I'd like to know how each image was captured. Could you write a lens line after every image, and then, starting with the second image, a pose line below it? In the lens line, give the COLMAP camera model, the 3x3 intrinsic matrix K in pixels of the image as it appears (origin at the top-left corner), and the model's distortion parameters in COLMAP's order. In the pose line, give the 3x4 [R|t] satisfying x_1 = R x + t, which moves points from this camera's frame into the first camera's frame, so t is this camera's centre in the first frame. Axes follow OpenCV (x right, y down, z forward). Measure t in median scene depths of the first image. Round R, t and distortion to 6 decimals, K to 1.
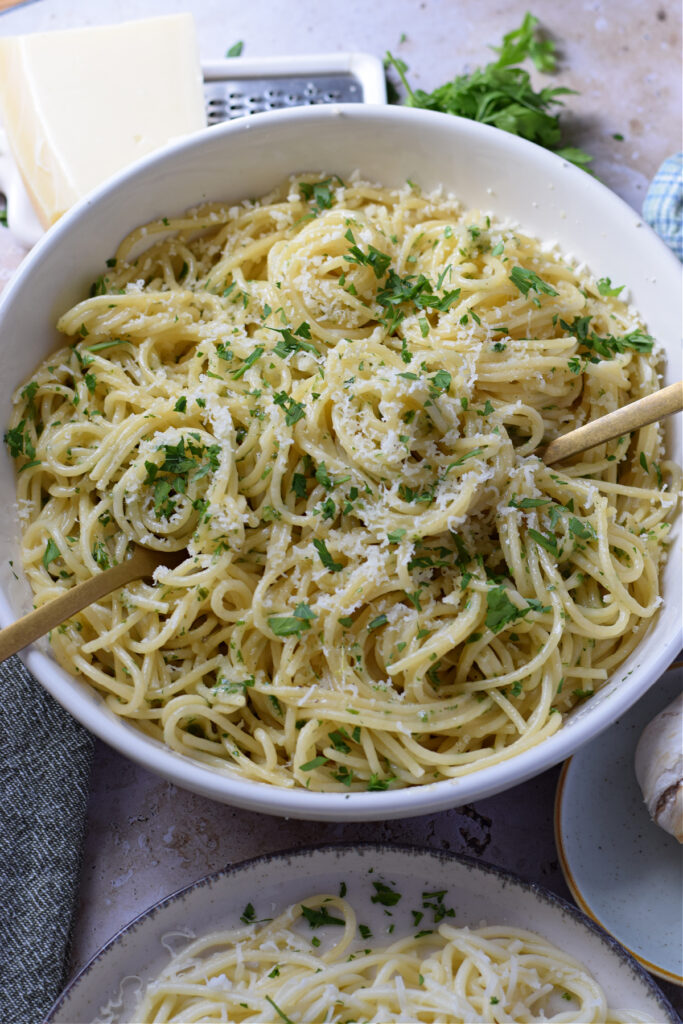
lens RADIAL K [[2516.5, 0, 341.5], [0, 2516.5, 512.0], [0, 0, 1]] dist [-0.136665, -0.293149]
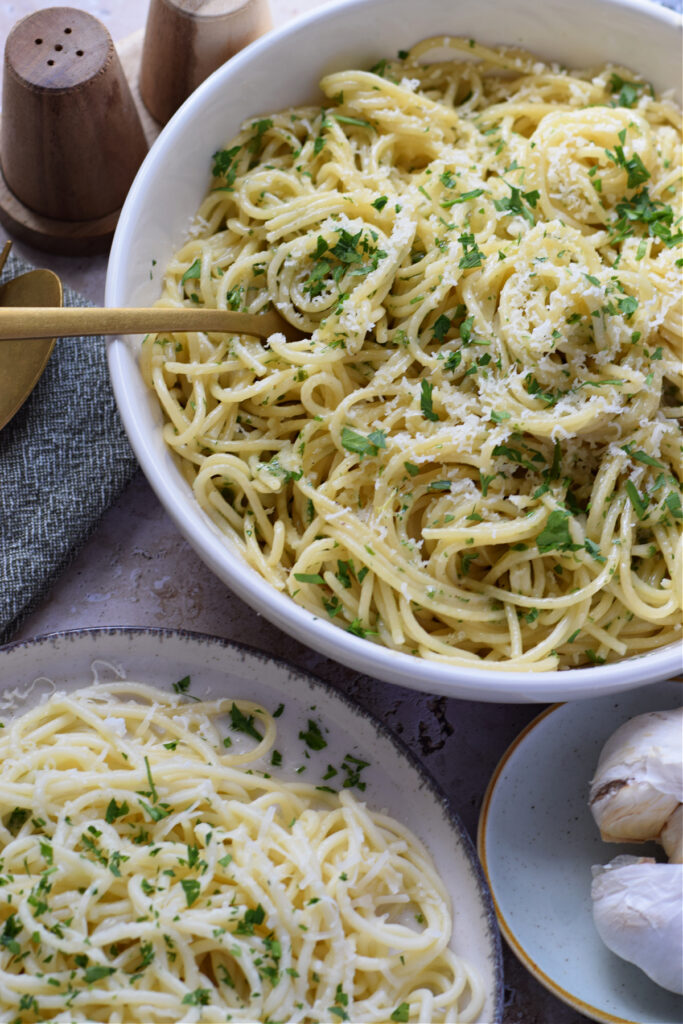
lens RADIAL K [[2516.5, 0, 341.5], [0, 2516.5, 512.0], [0, 0, 1]] dist [-0.136665, -0.293149]
pose [[0.863577, 0.479434, -0.156133, 0.135849], [-0.478379, 0.876907, 0.046769, 0.025185], [0.159336, 0.034302, 0.986628, 0.036265]]
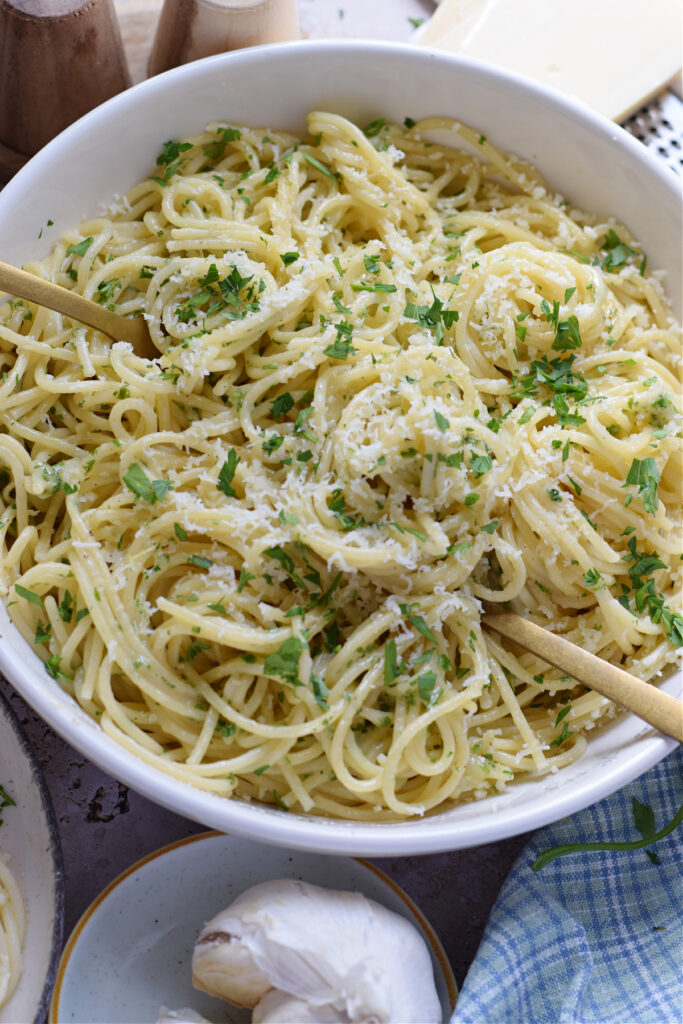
lens RADIAL K [[2516.5, 0, 341.5], [0, 2516.5, 512.0], [0, 0, 1]] dist [-0.136665, -0.293149]
pose [[0.567940, 0.780901, -0.260073, 0.257744], [-0.779757, 0.611638, 0.133709, -0.123619], [0.263484, 0.126855, 0.956287, 0.153564]]
